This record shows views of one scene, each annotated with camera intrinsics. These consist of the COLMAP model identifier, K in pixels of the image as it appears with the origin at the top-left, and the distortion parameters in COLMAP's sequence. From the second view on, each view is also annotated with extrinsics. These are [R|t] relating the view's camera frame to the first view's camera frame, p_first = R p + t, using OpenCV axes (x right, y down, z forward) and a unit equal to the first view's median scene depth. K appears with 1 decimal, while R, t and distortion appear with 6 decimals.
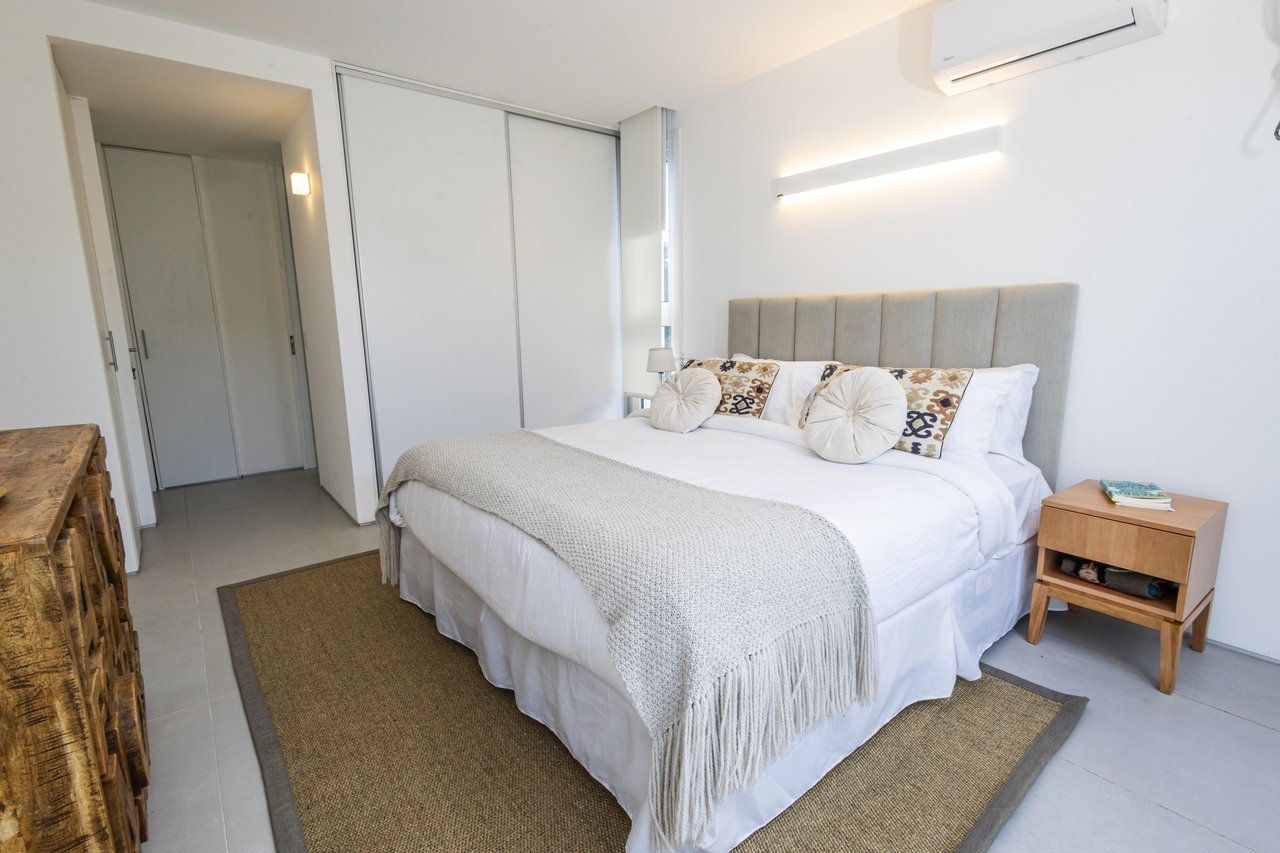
lens RADIAL K [[602.7, 0, 637.4], [0, 602.7, 427.9], [0, 0, 1]] dist [0.001205, -0.000110]
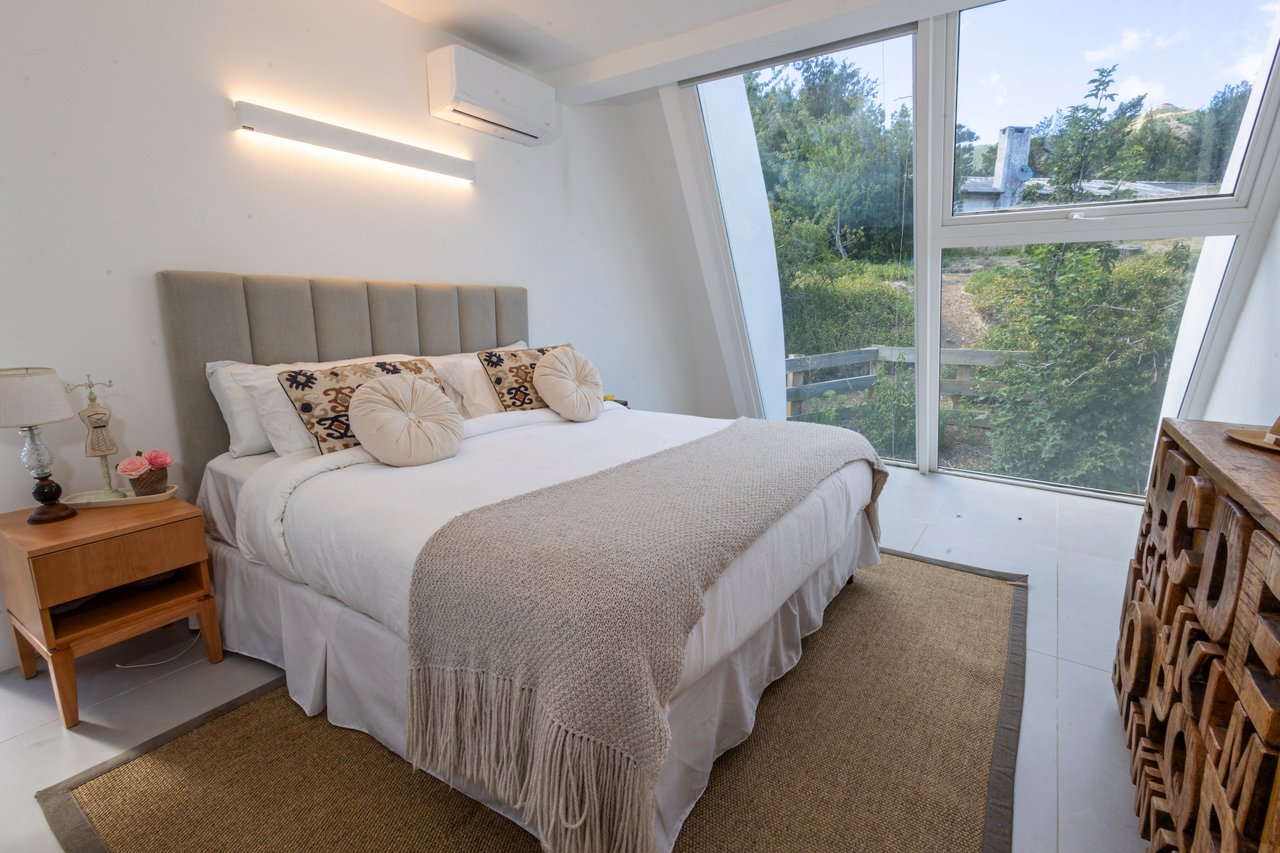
lens RADIAL K [[602.7, 0, 636.8], [0, 602.7, 427.5], [0, 0, 1]] dist [0.001205, -0.000110]
pose [[-0.289831, -0.160751, 0.943482, -0.702408], [0.171287, 0.961166, 0.216382, -0.145489], [-0.941626, 0.224321, -0.251041, 0.956916]]
